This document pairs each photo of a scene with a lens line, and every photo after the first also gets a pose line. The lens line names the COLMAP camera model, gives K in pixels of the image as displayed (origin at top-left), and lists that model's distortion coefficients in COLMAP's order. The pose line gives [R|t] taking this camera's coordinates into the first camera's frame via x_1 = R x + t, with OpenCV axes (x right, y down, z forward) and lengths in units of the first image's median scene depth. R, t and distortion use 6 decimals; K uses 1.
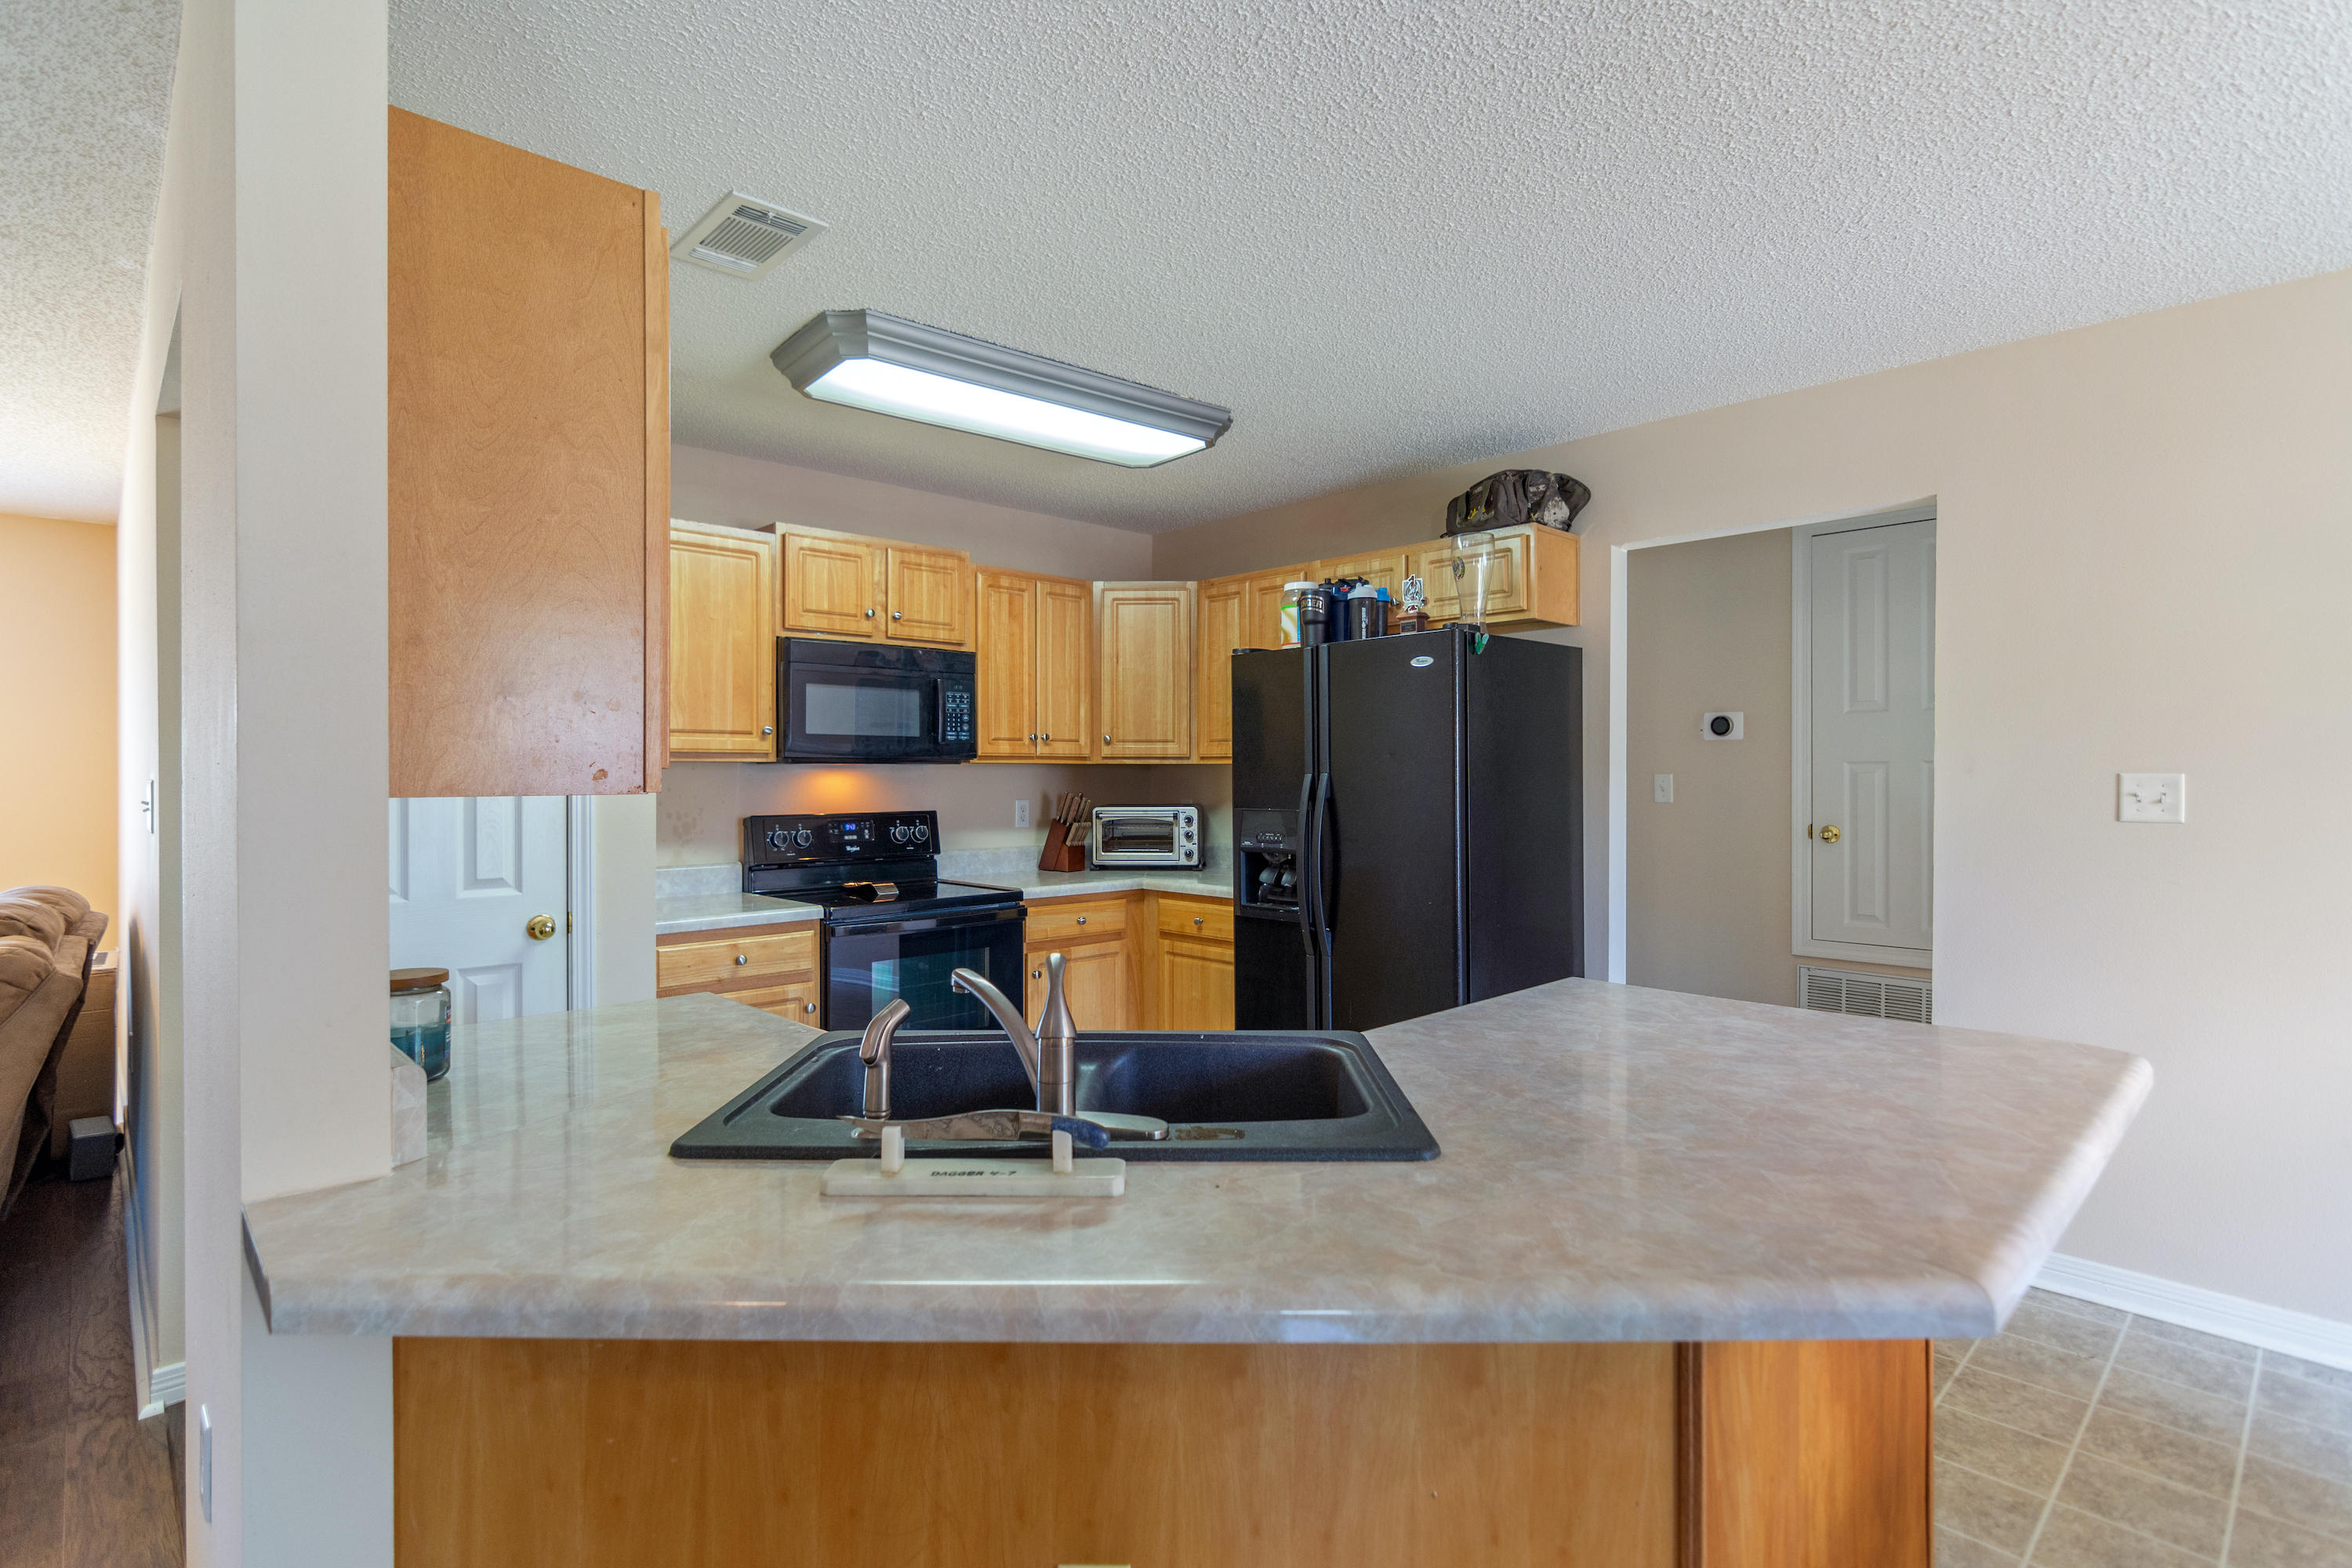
lens RADIAL K [[1126.6, 0, 1176.0], [0, 1126.6, 784.0], [0, 0, 1]] dist [-0.000439, 0.000102]
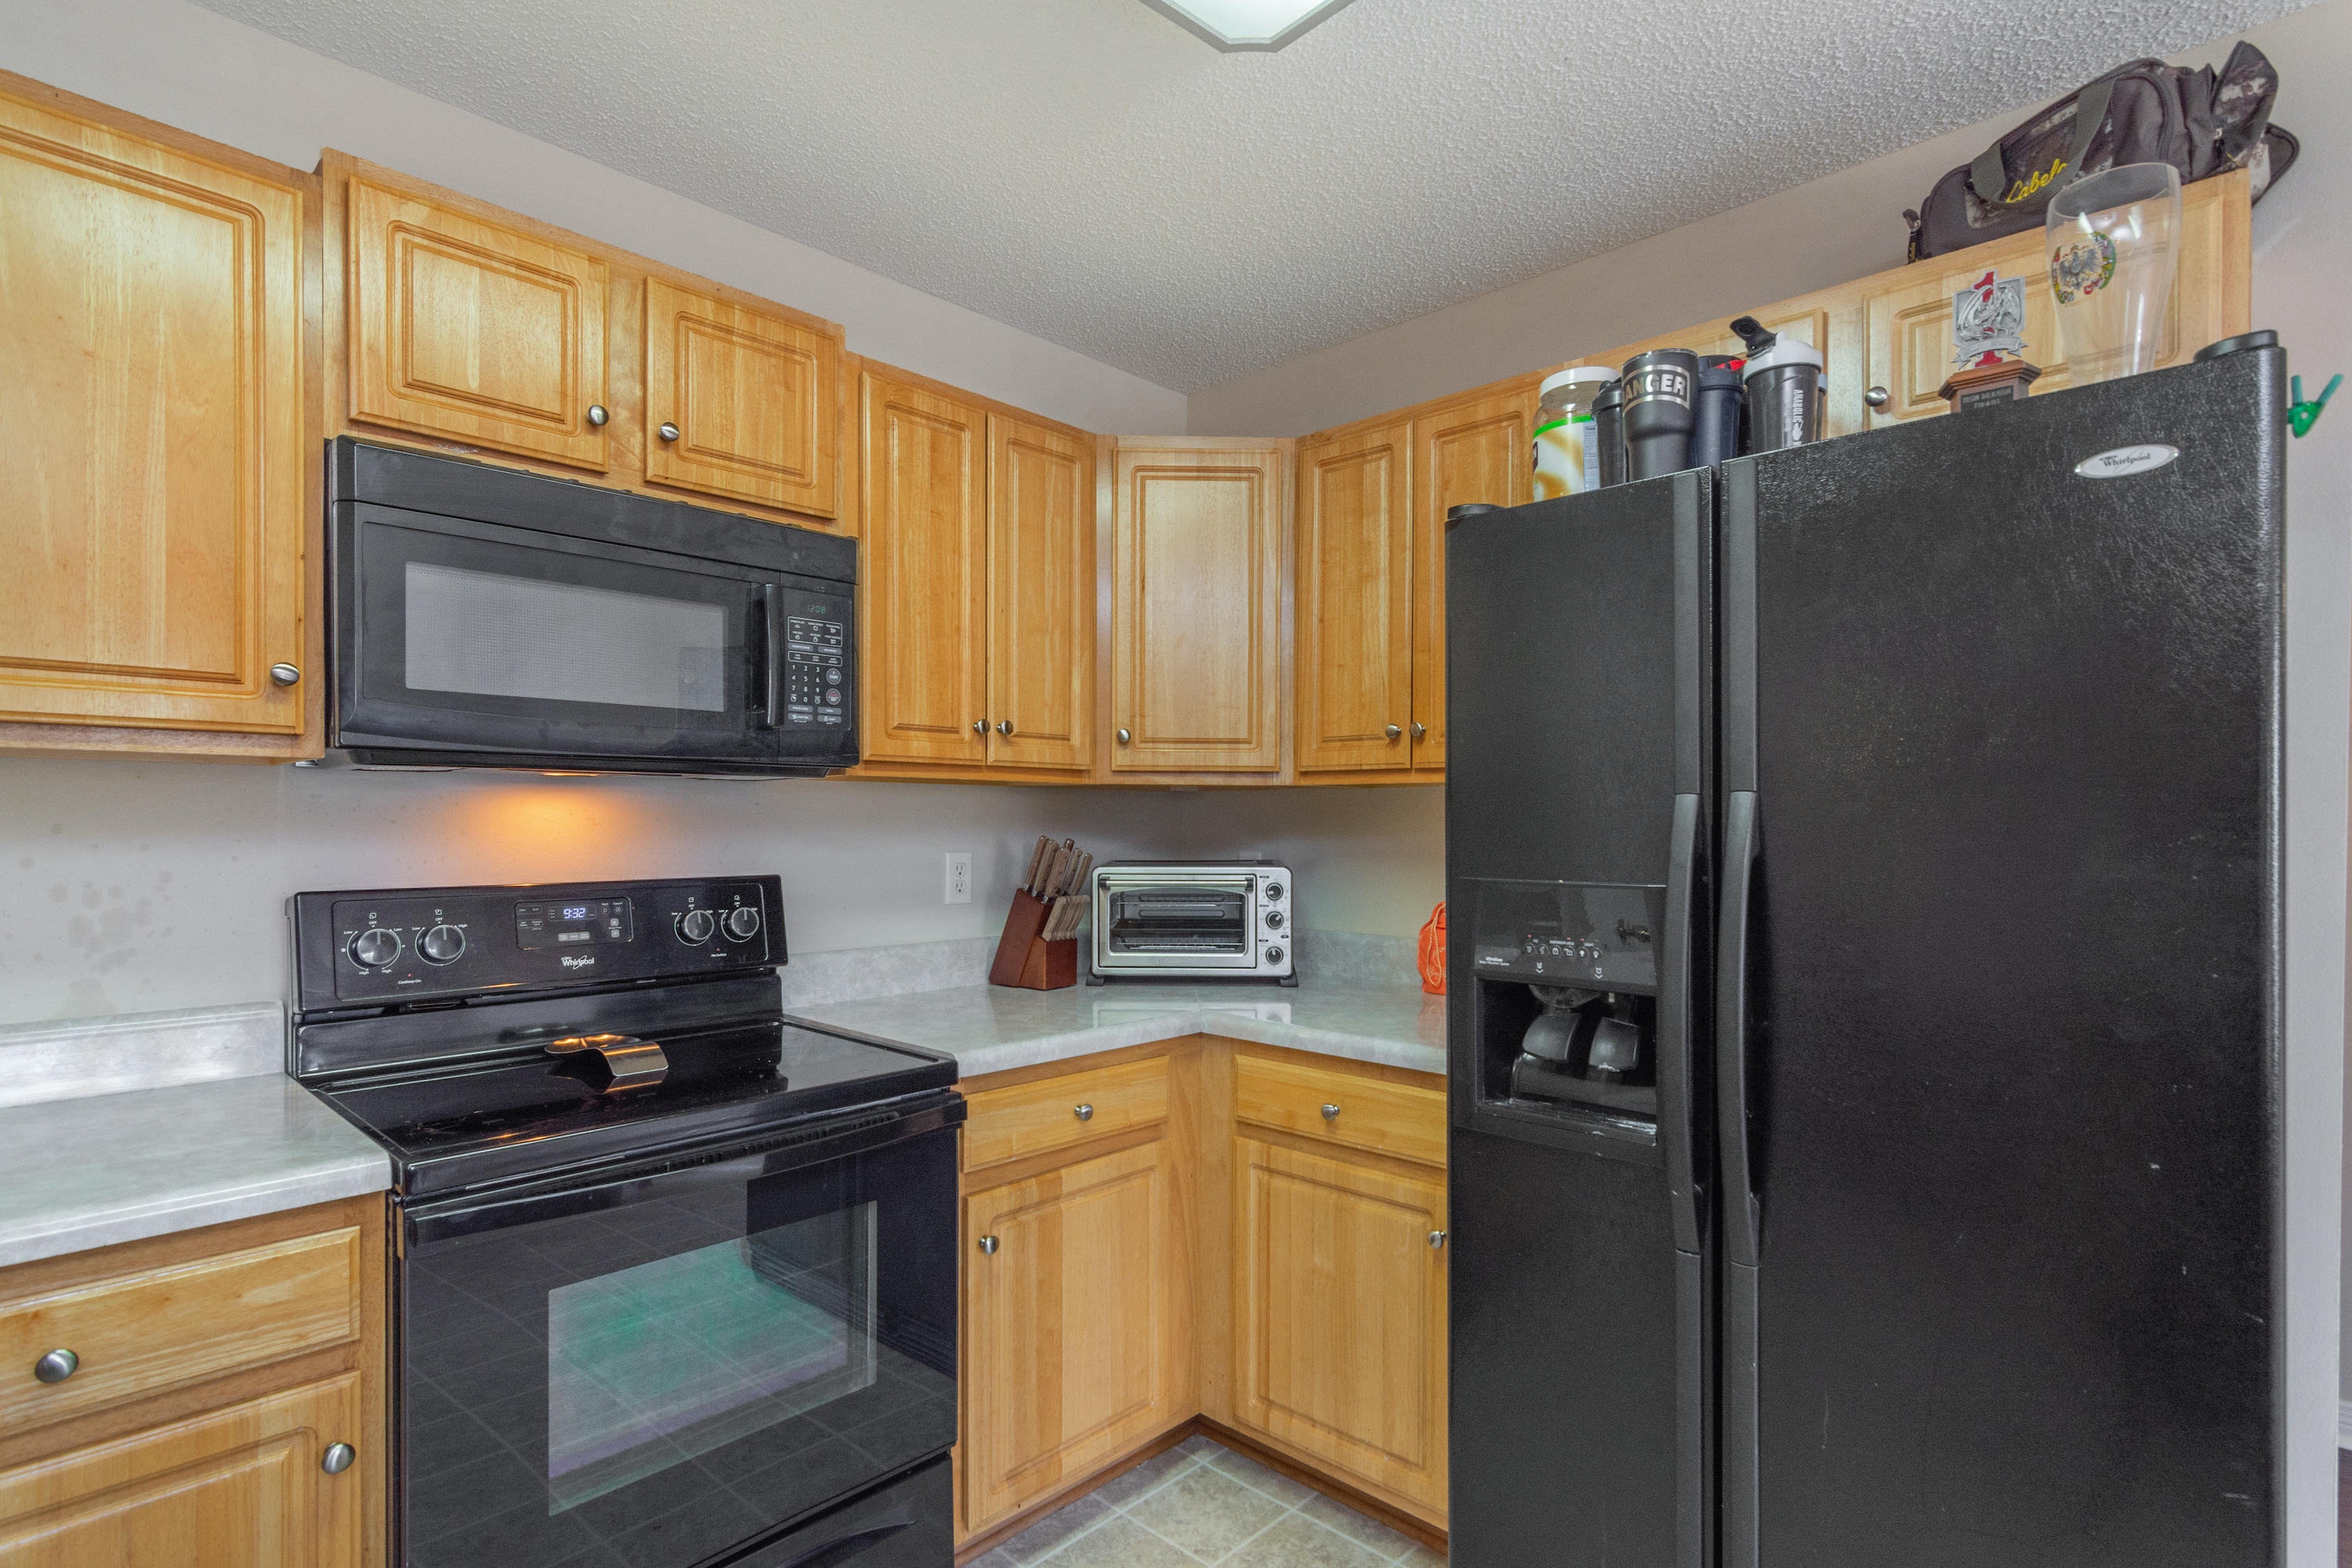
lens RADIAL K [[1138.8, 0, 1172.5], [0, 1138.8, 830.4], [0, 0, 1]] dist [-0.002769, -0.000423]
pose [[0.998954, 0.002852, 0.045643, -0.068981], [-0.002921, 0.999995, 0.001445, 0.003336], [-0.045639, -0.001576, 0.998957, 0.525614]]
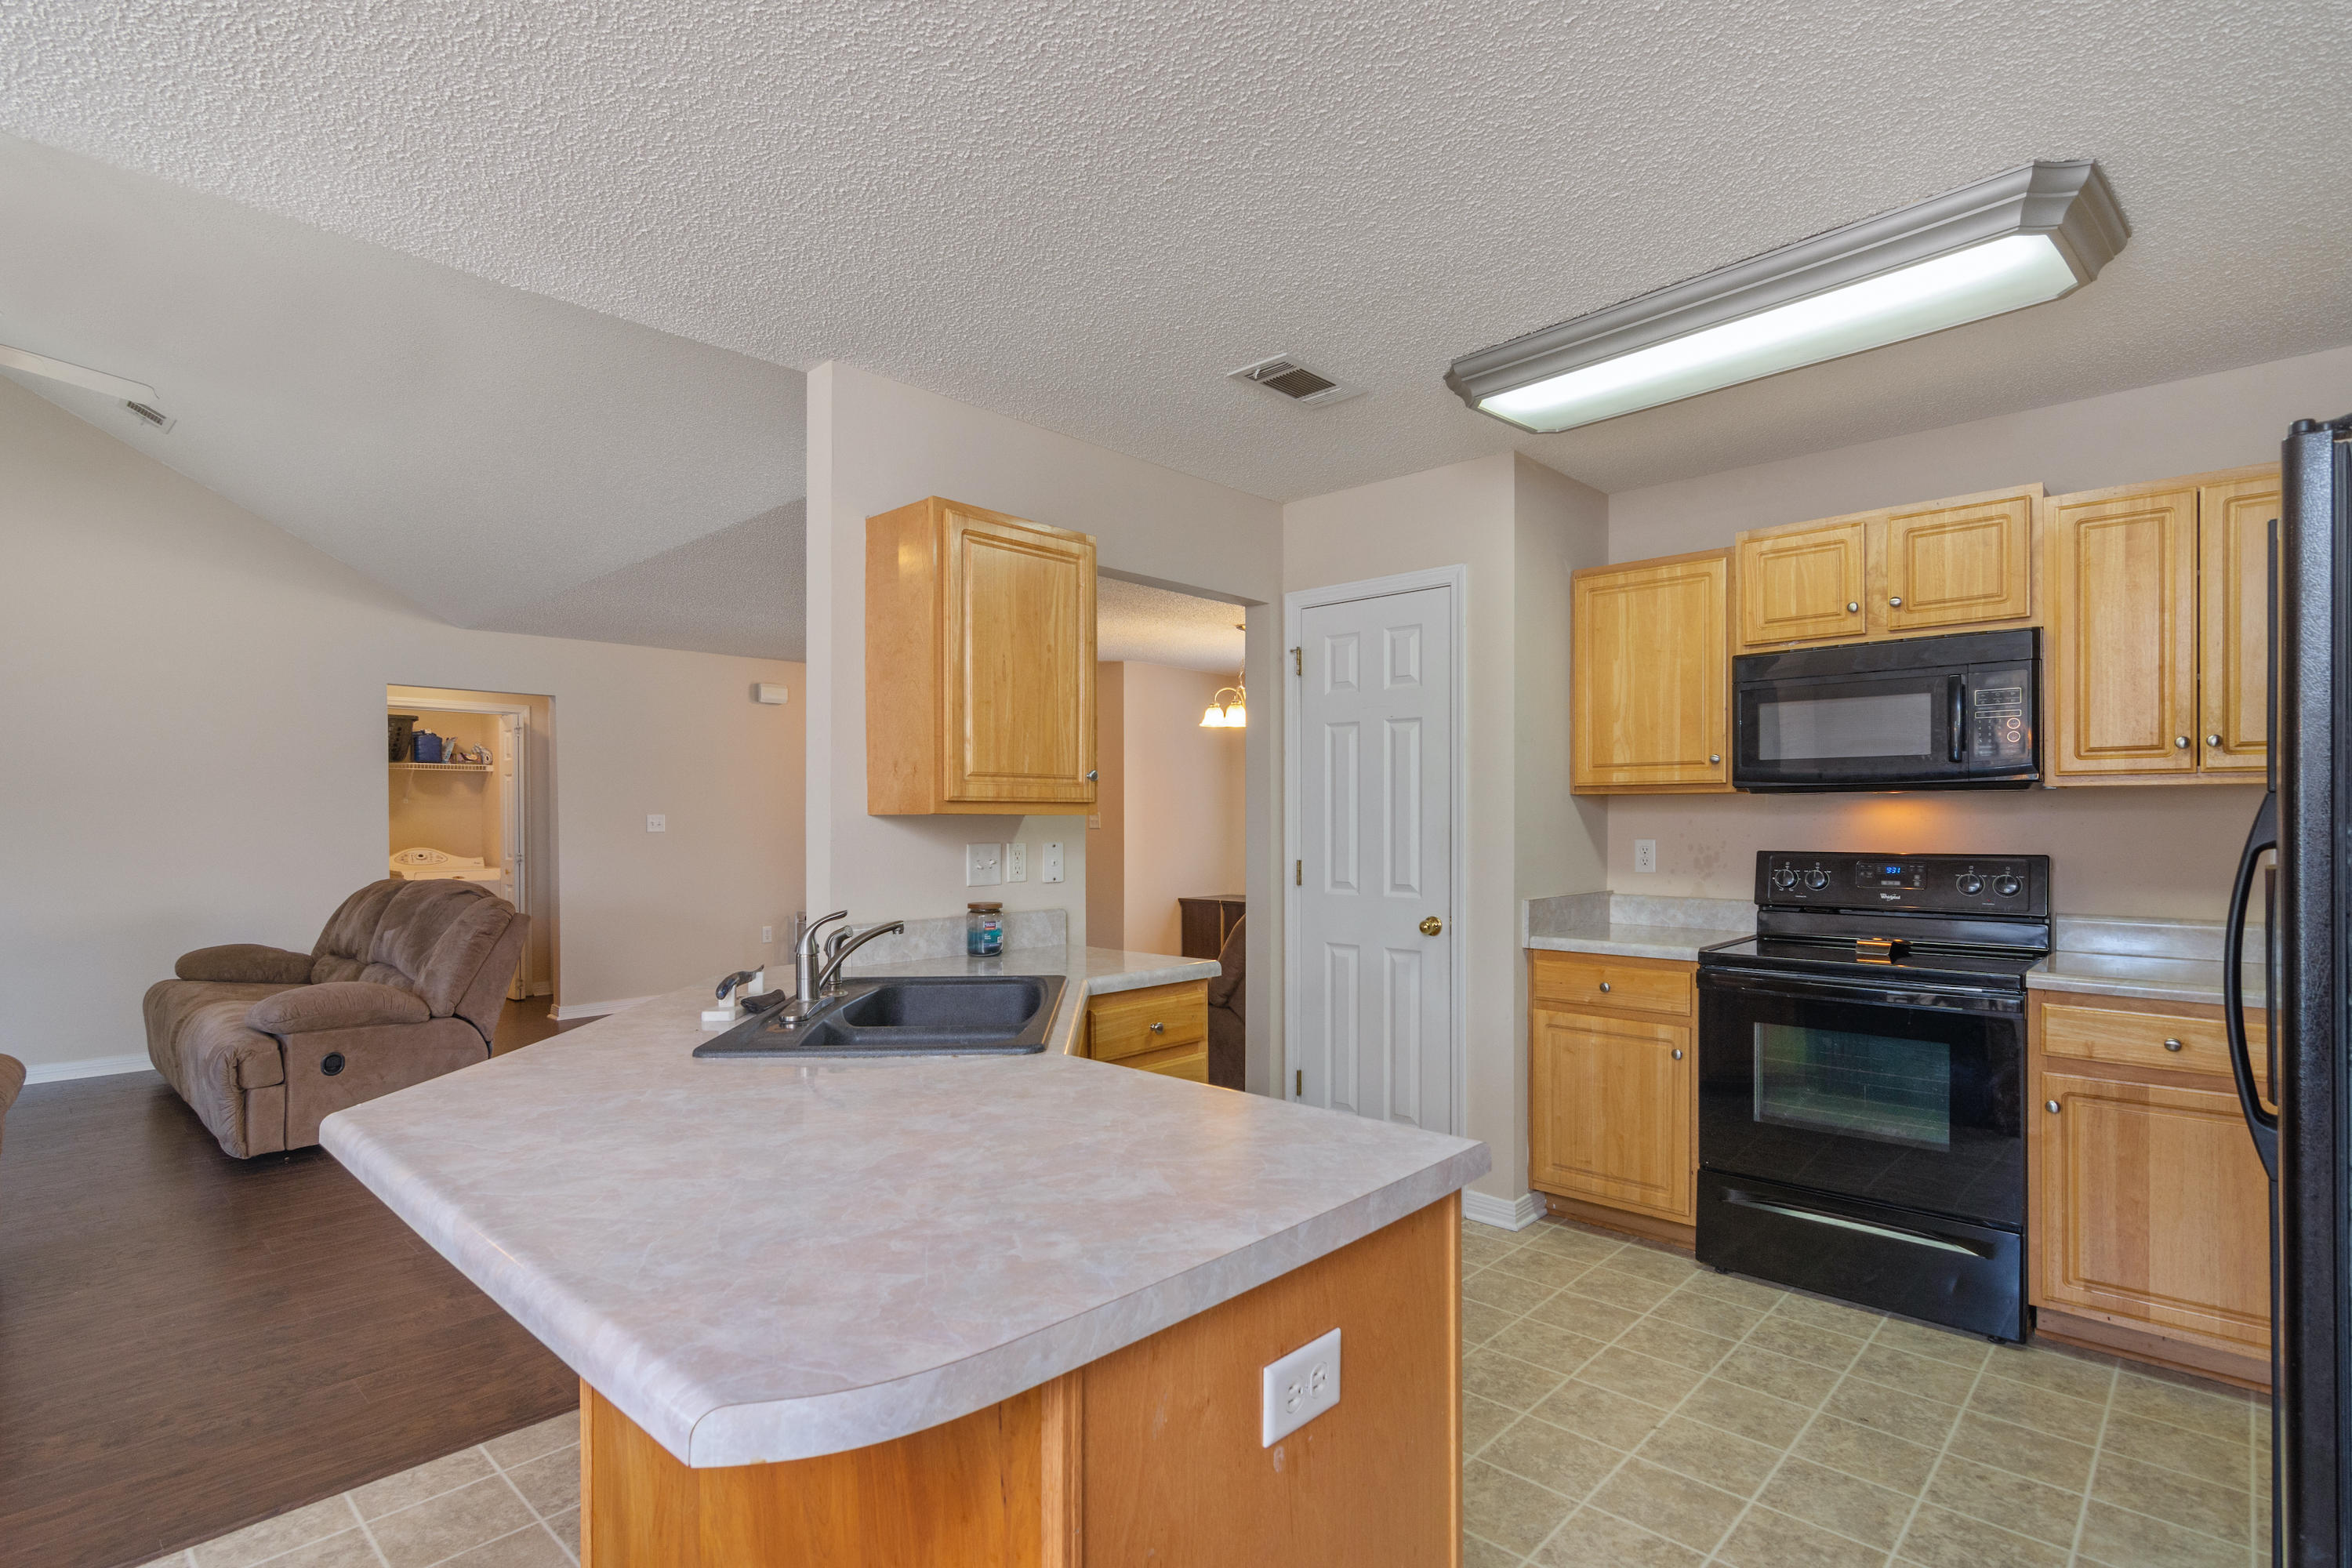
lens RADIAL K [[1138.8, 0, 1172.5], [0, 1138.8, 830.4], [0, 0, 1]] dist [-0.002769, -0.000423]
pose [[0.051976, 0.010395, -0.998594, 0.494116], [-0.005259, 0.999935, 0.010135, 0.004033], [0.998634, 0.004725, 0.052027, 0.436074]]
